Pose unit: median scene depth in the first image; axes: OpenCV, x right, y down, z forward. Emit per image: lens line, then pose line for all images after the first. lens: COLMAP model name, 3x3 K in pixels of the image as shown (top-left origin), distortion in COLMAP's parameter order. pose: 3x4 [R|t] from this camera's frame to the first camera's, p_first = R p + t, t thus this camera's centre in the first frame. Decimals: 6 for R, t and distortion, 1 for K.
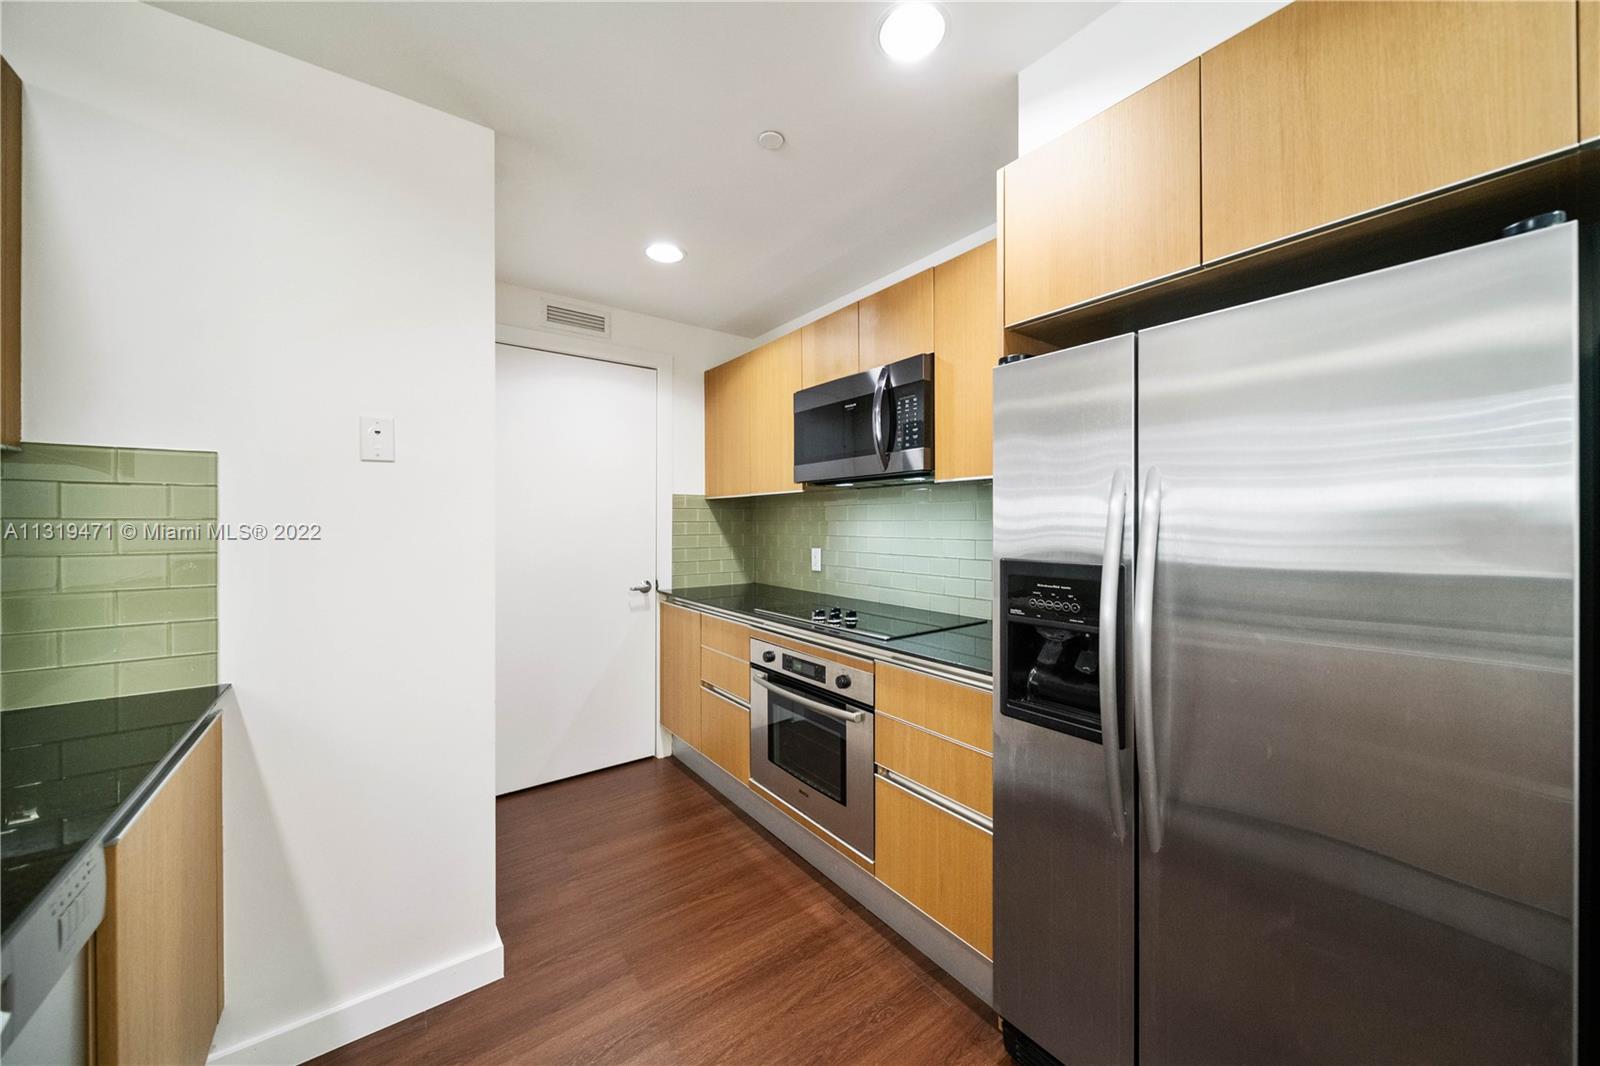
lens RADIAL K [[569.3, 0, 808.7], [0, 569.3, 523.6], [0, 0, 1]] dist [-0.001081, -0.000536]
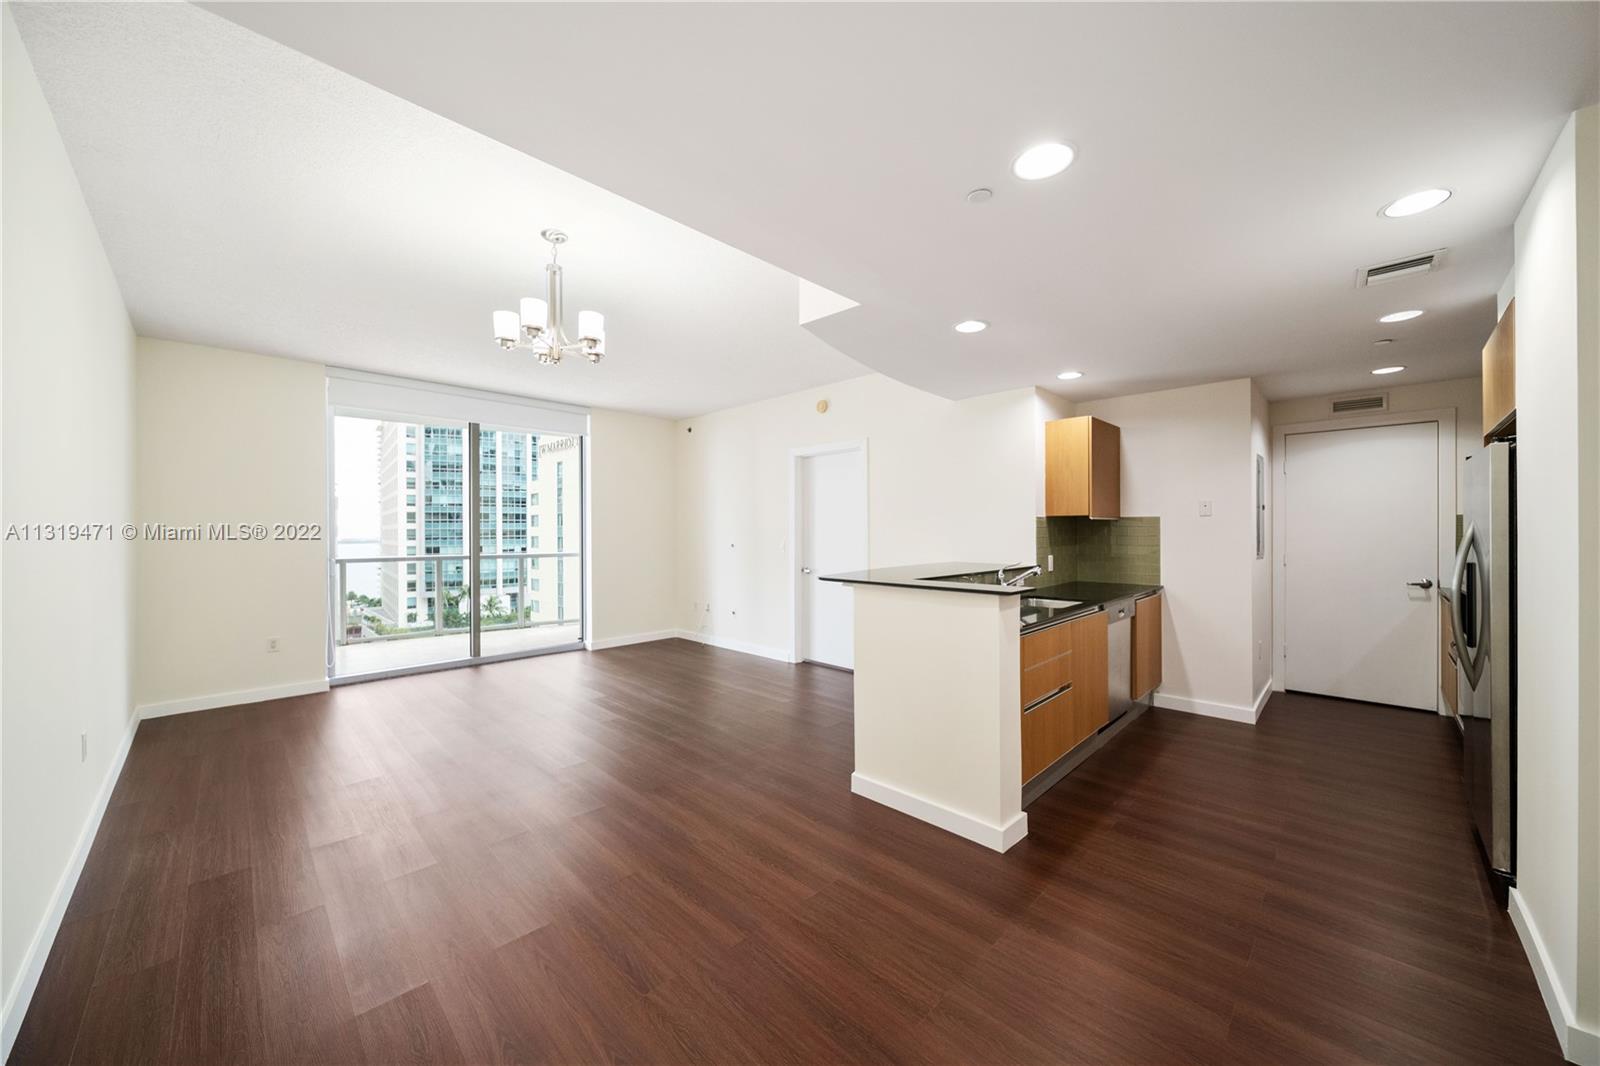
lens RADIAL K [[576.4, 0, 800.0], [0, 576.4, 533.0], [0, 0, 1]] dist [-0.002222, -0.000639]
pose [[0.151503, 0.007447, -0.988429, 1.032343], [0.002253, 0.999966, 0.007879, -0.030053], [0.988454, -0.003420, 0.151481, -0.836967]]
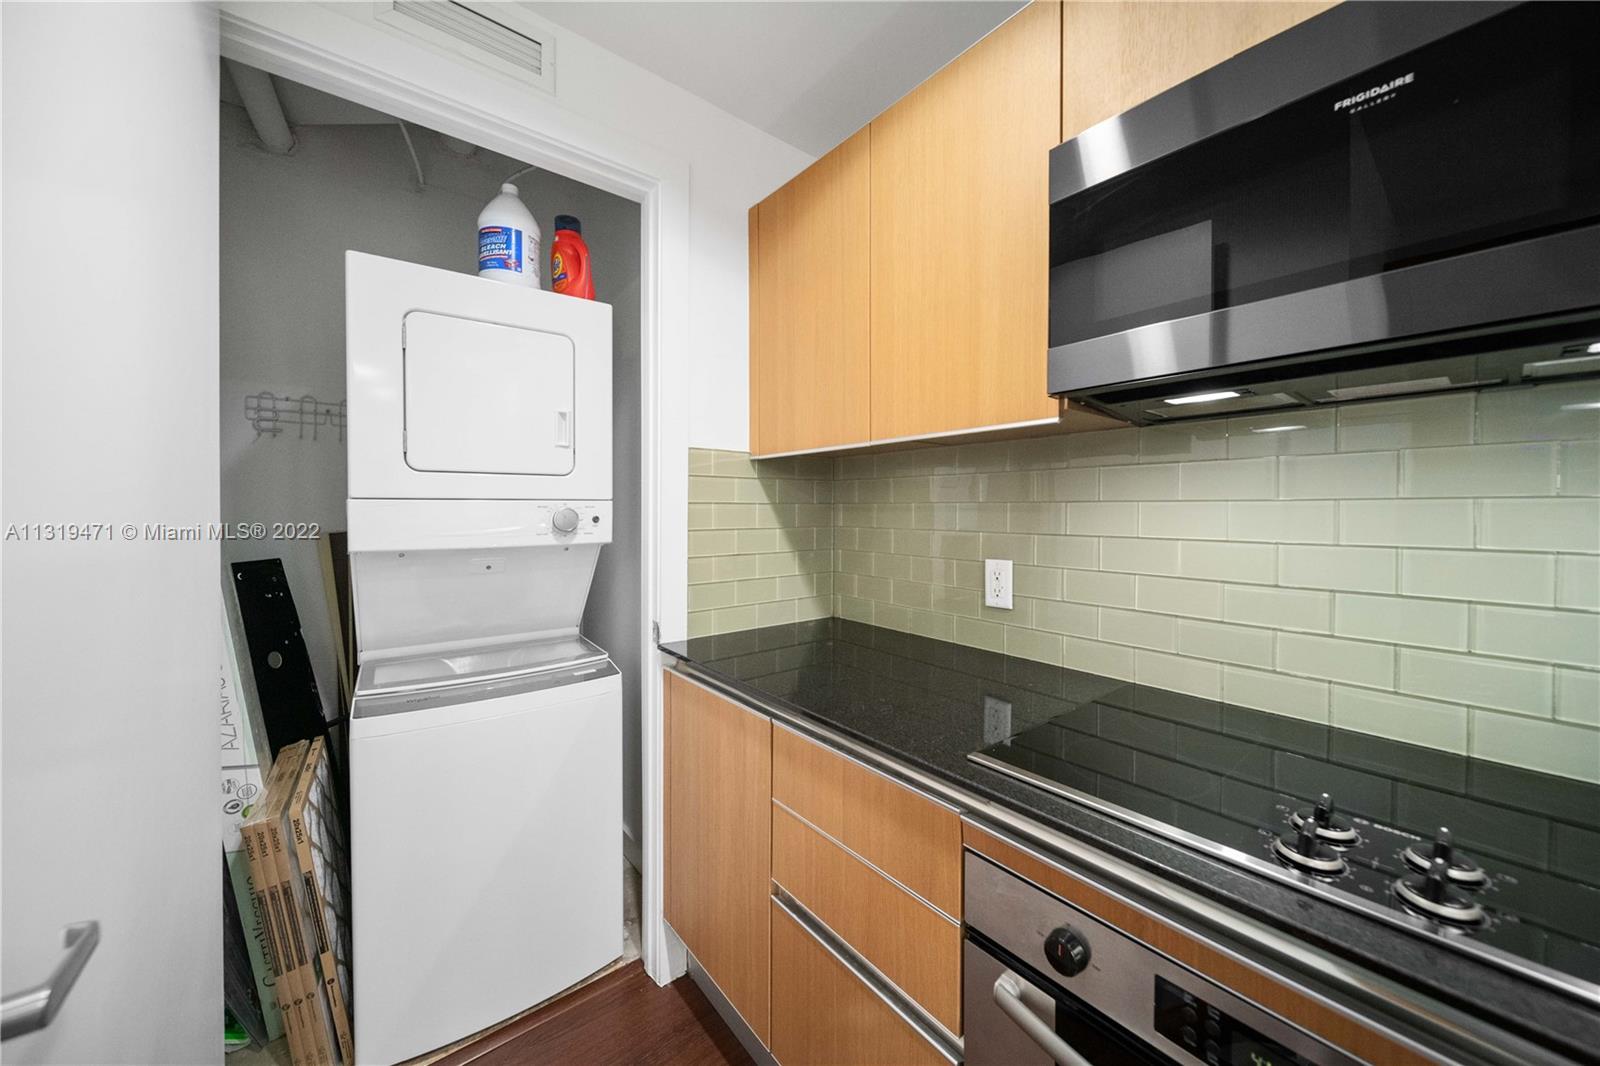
lens RADIAL K [[583.9, 0, 811.2], [0, 583.9, 514.7], [0, 0, 1]] dist [0.000345, -0.000063]
pose [[0.999378, 0.002803, 0.035164, -0.189305], [-0.003083, 0.999964, 0.007903, 0.003340], [-0.035141, -0.008007, 0.999350, 0.618132]]
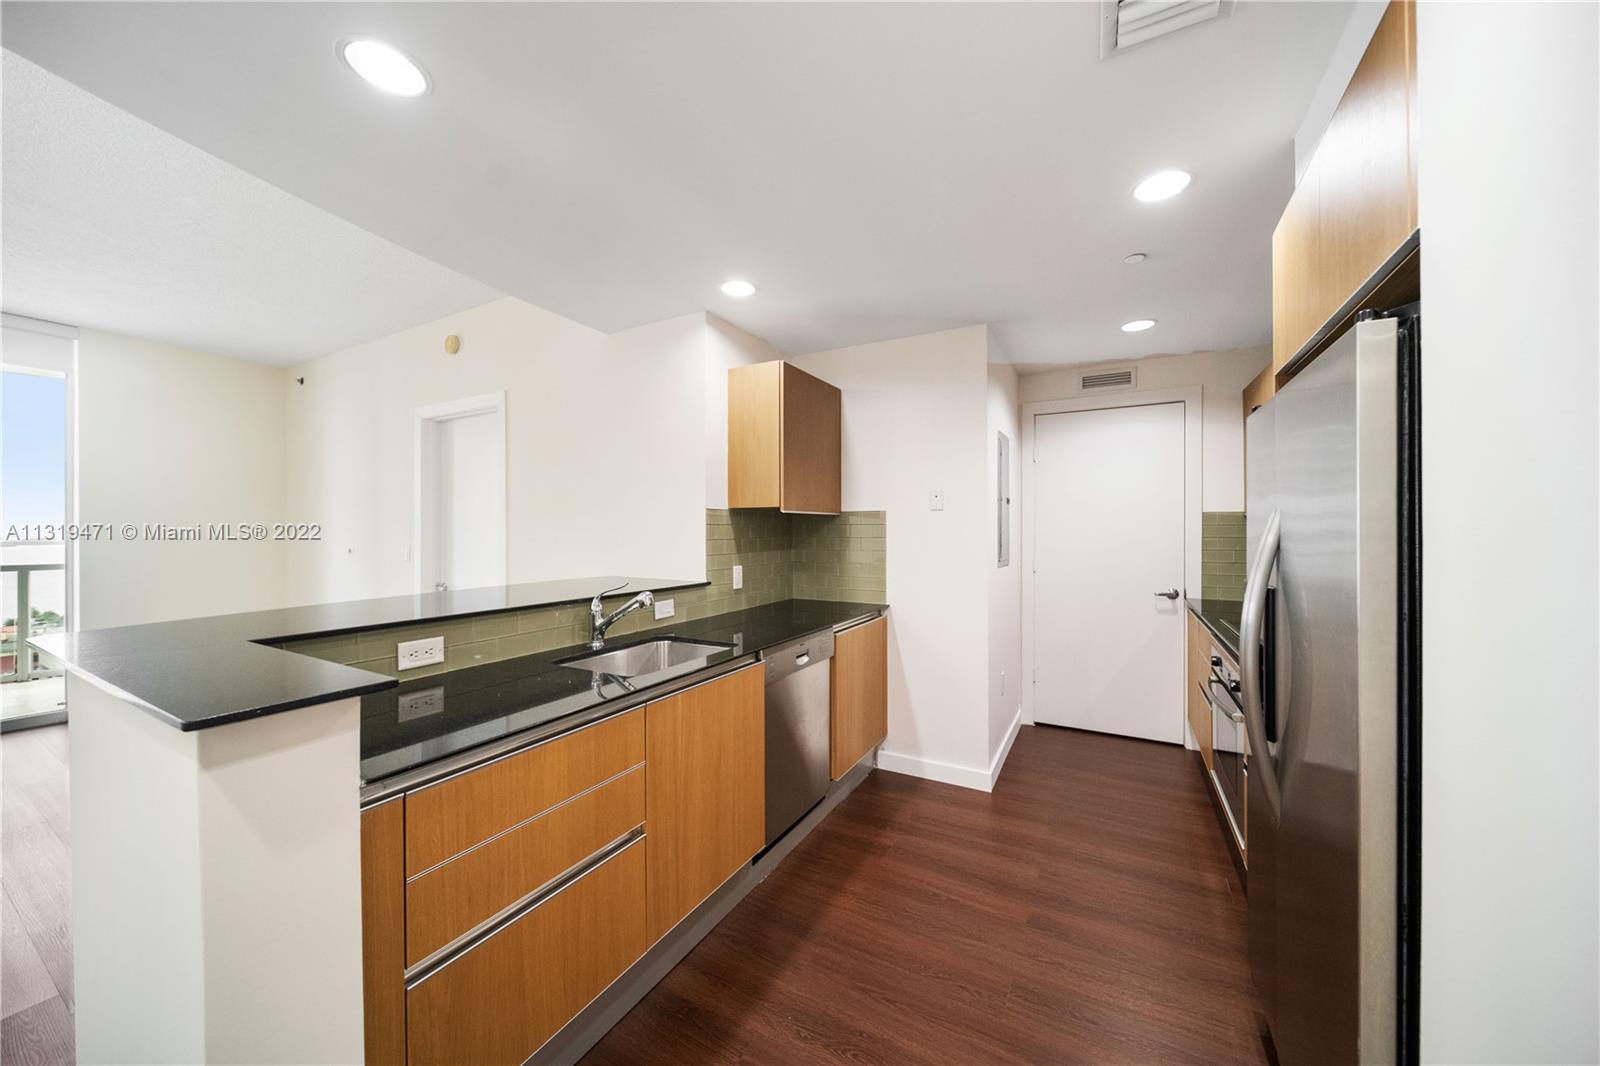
lens RADIAL K [[558.4, 0, 803.0], [0, 558.4, 532.6], [0, 0, 1]] dist [0.002737, -0.001771]
pose [[0.408963, 0.008028, -0.912516, 0.535347], [-0.001288, 0.999965, 0.008220, -0.025510], [0.912550, -0.002186, 0.408959, -0.171408]]
